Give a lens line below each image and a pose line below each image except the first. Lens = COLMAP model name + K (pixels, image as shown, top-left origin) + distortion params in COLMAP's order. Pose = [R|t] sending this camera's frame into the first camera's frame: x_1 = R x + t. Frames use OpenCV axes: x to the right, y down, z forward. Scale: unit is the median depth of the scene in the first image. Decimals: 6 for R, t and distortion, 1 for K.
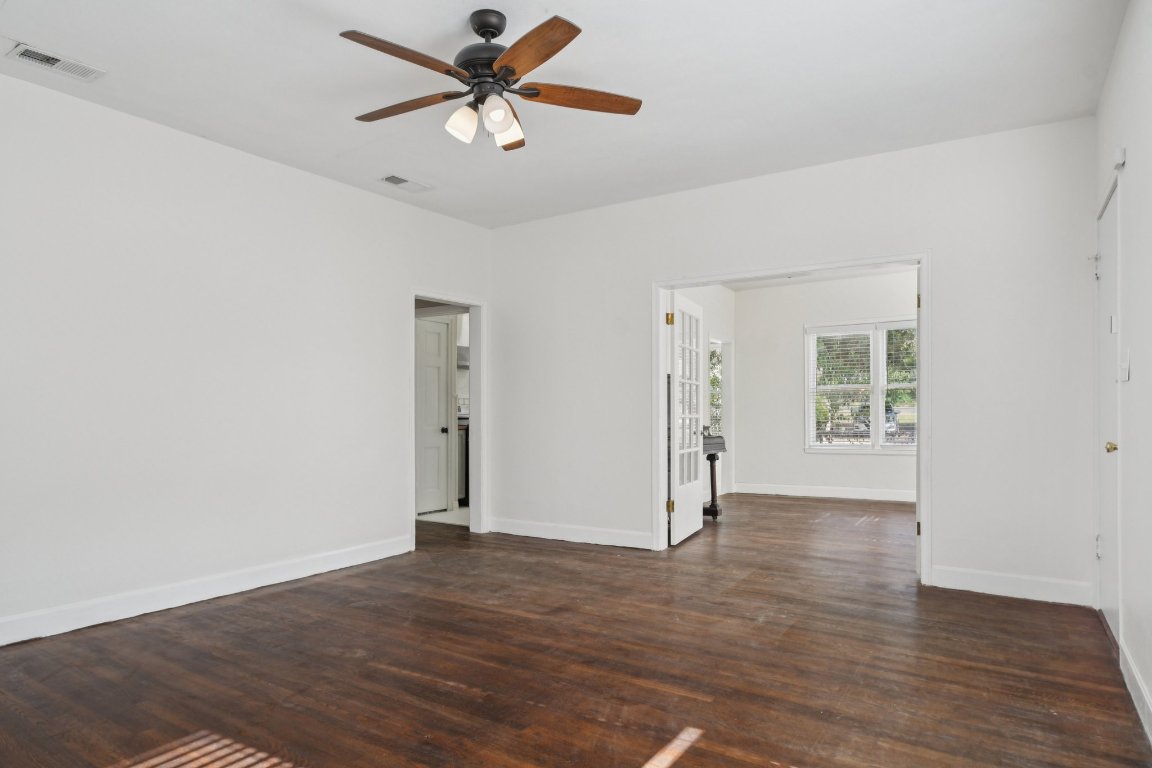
lens RADIAL K [[694.0, 0, 573.0], [0, 694.0, 404.0], [0, 0, 1]] dist [-0.006294, -0.000877]
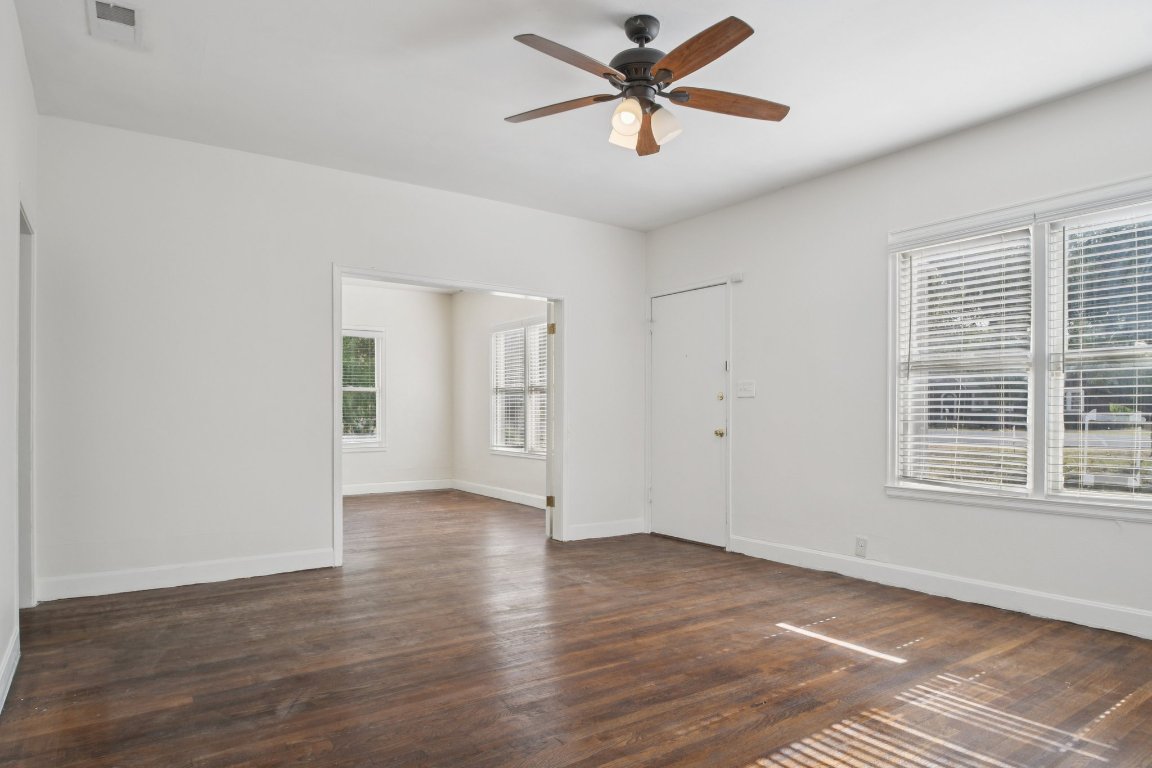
lens RADIAL K [[685.2, 0, 582.3], [0, 685.2, 417.3], [0, 0, 1]] dist [-0.020776, -0.000800]
pose [[0.362368, 0.001741, 0.932034, -0.884448], [-0.018419, 0.999816, 0.005294, 0.012453], [-0.931853, -0.019085, 0.362333, 0.581994]]
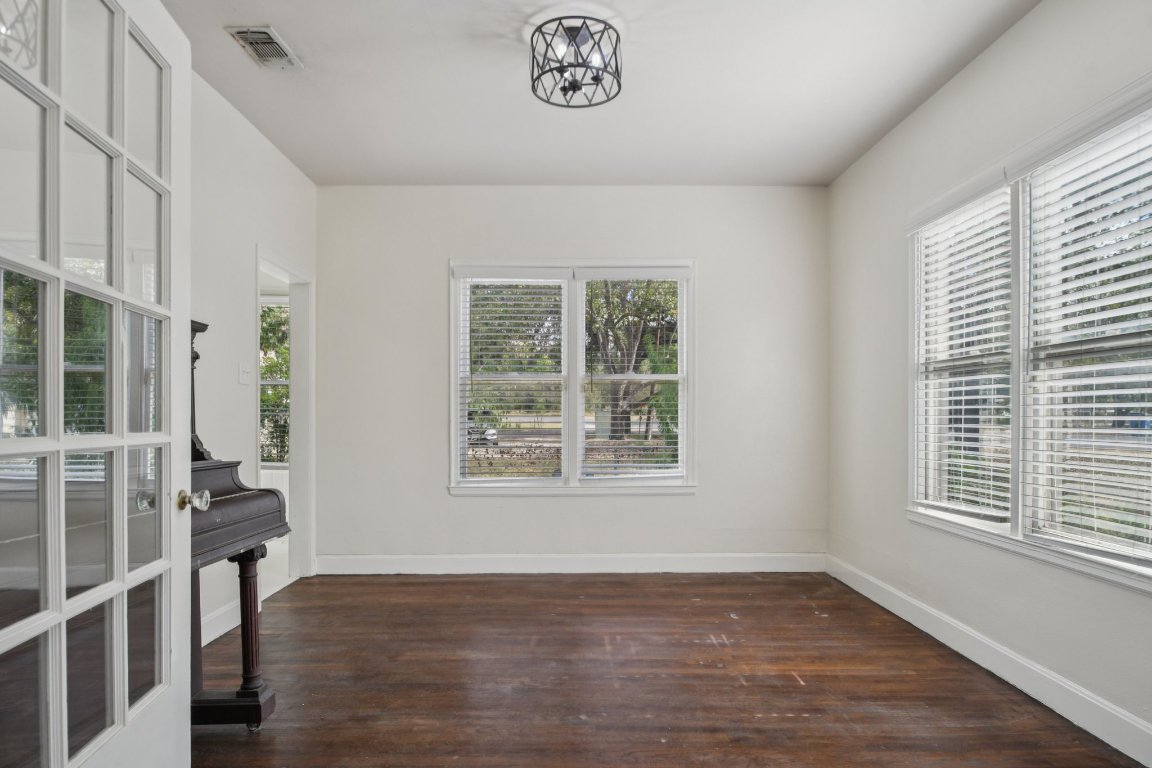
lens RADIAL K [[699.6, 0, 583.5], [0, 699.6, 423.2], [0, 0, 1]] dist [-0.019165, -0.000441]
pose [[0.829611, 0.002040, 0.558337, 0.278699], [-0.014864, 0.999720, 0.018432, 0.004571], [-0.558143, -0.023590, 0.829409, 1.178147]]
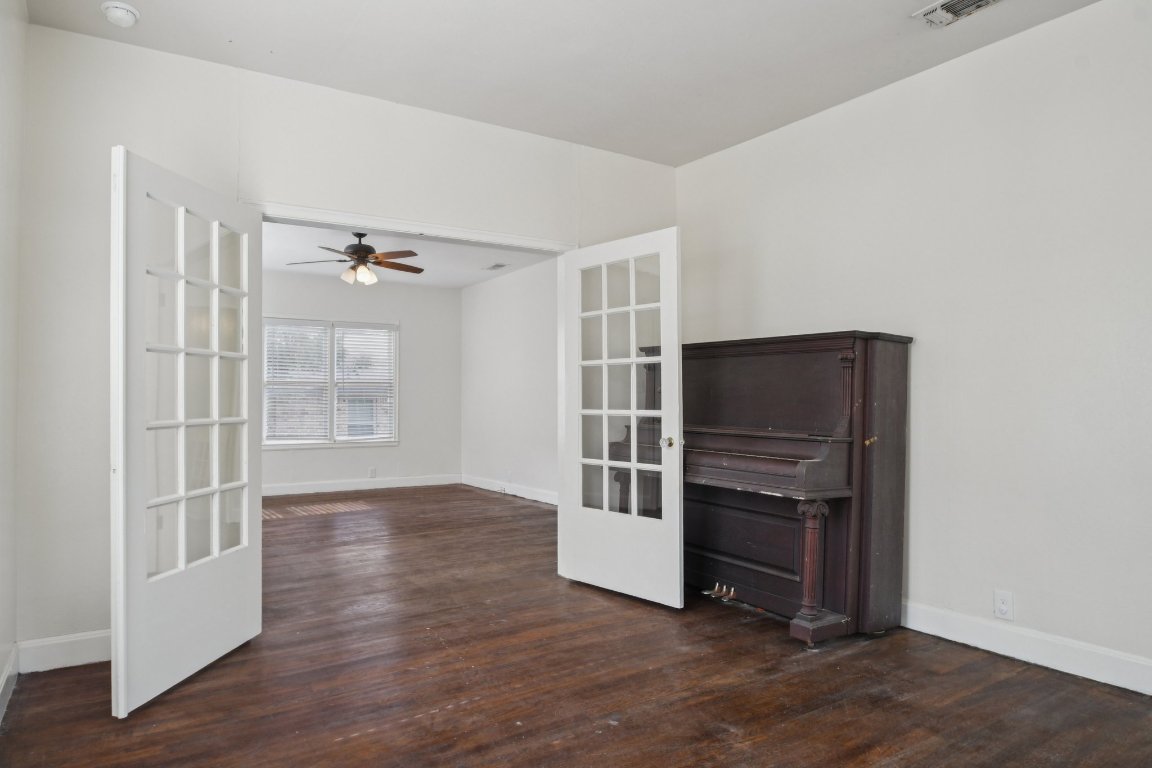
lens RADIAL K [[699.6, 0, 583.5], [0, 699.6, 423.2], [0, 0, 1]] dist [-0.019165, -0.000441]
pose [[-0.400071, 0.029809, -0.915999, 1.279046], [0.015758, 0.999547, 0.025645, 0.012991], [0.916349, -0.004174, -0.400359, 1.993702]]
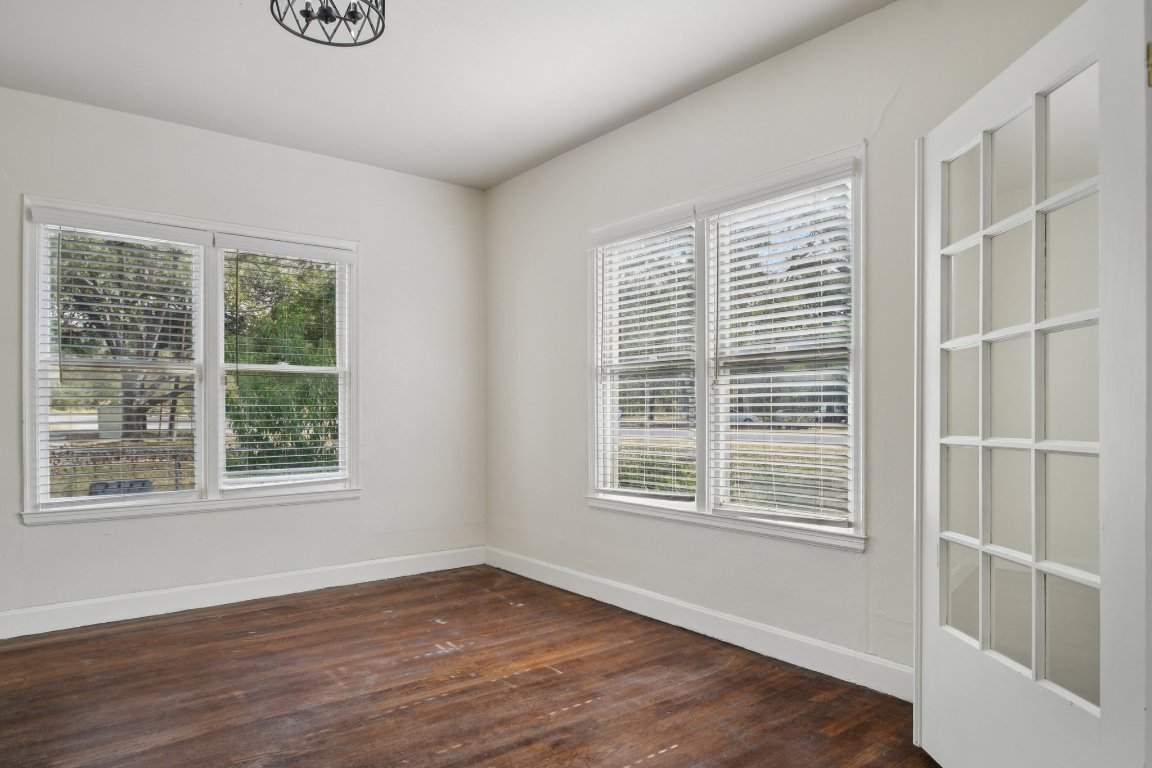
lens RADIAL K [[685.2, 0, 582.3], [0, 685.2, 417.3], [0, 0, 1]] dist [-0.020776, -0.000800]
pose [[0.307519, 0.001918, 0.951540, 0.175715], [-0.015982, 0.999867, 0.003150, 0.009575], [-0.951408, -0.016176, 0.307508, 1.424545]]
